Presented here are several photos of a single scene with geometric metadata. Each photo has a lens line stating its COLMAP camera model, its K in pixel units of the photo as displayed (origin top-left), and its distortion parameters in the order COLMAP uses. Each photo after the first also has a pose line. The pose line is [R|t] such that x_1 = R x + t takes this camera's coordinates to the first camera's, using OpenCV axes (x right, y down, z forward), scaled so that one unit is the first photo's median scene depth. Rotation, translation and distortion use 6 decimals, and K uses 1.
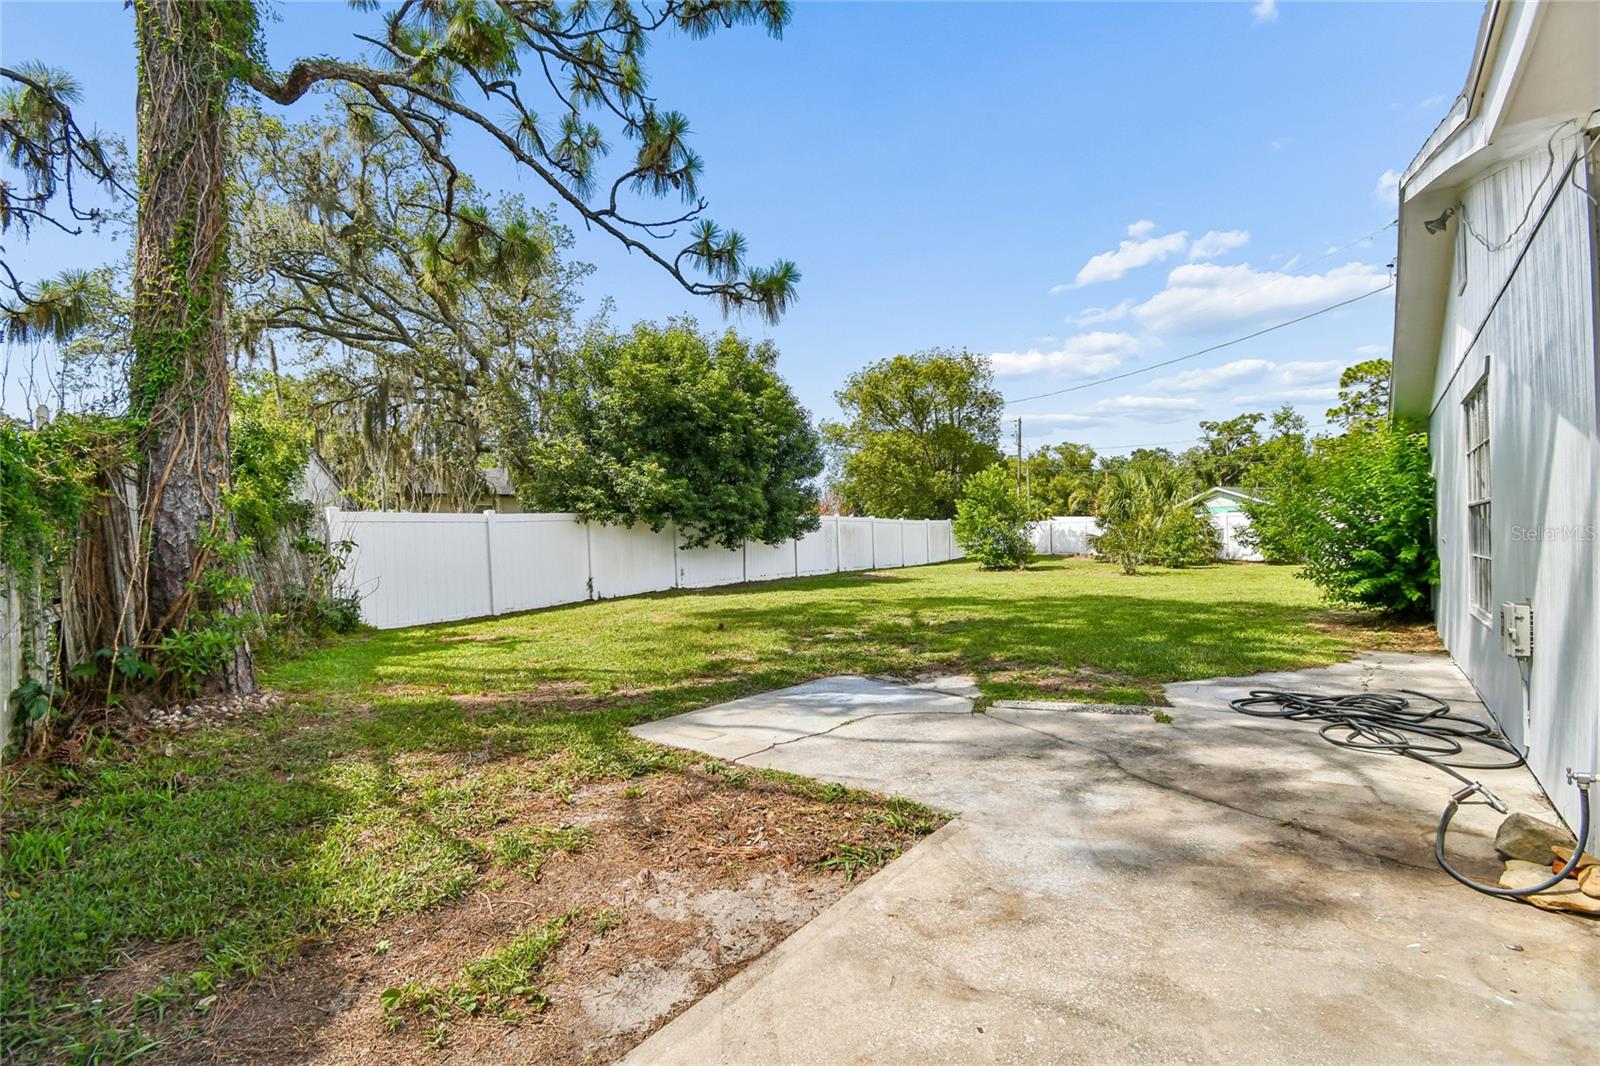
lens RADIAL K [[699.6, 0, 799.0], [0, 699.6, 546.4], [0, 0, 1]] dist [-0.031378, -0.000245]
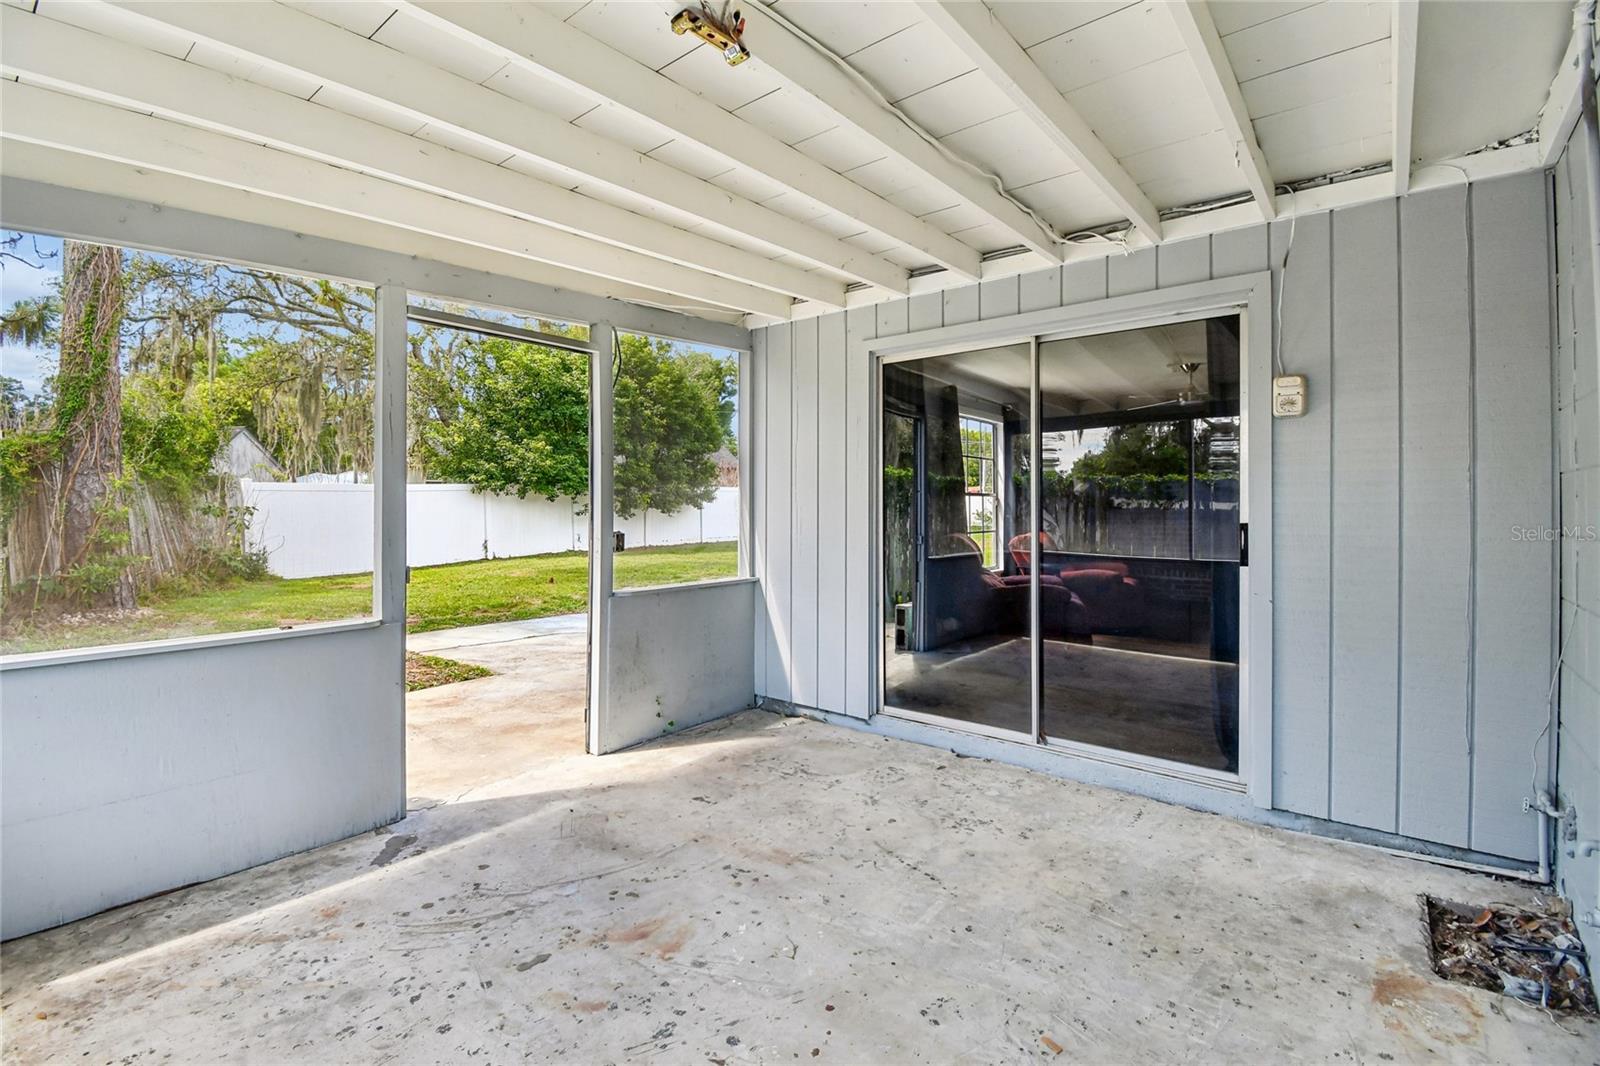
lens RADIAL K [[722.4, 0, 798.7], [0, 722.4, 511.1], [0, 0, 1]] dist [-0.034427, 0.000338]
pose [[0.999812, 0.016269, -0.010571, 0.387924], [-0.016299, 0.999864, -0.002679, -0.012998], [0.010526, 0.002851, 0.999941, -0.303109]]
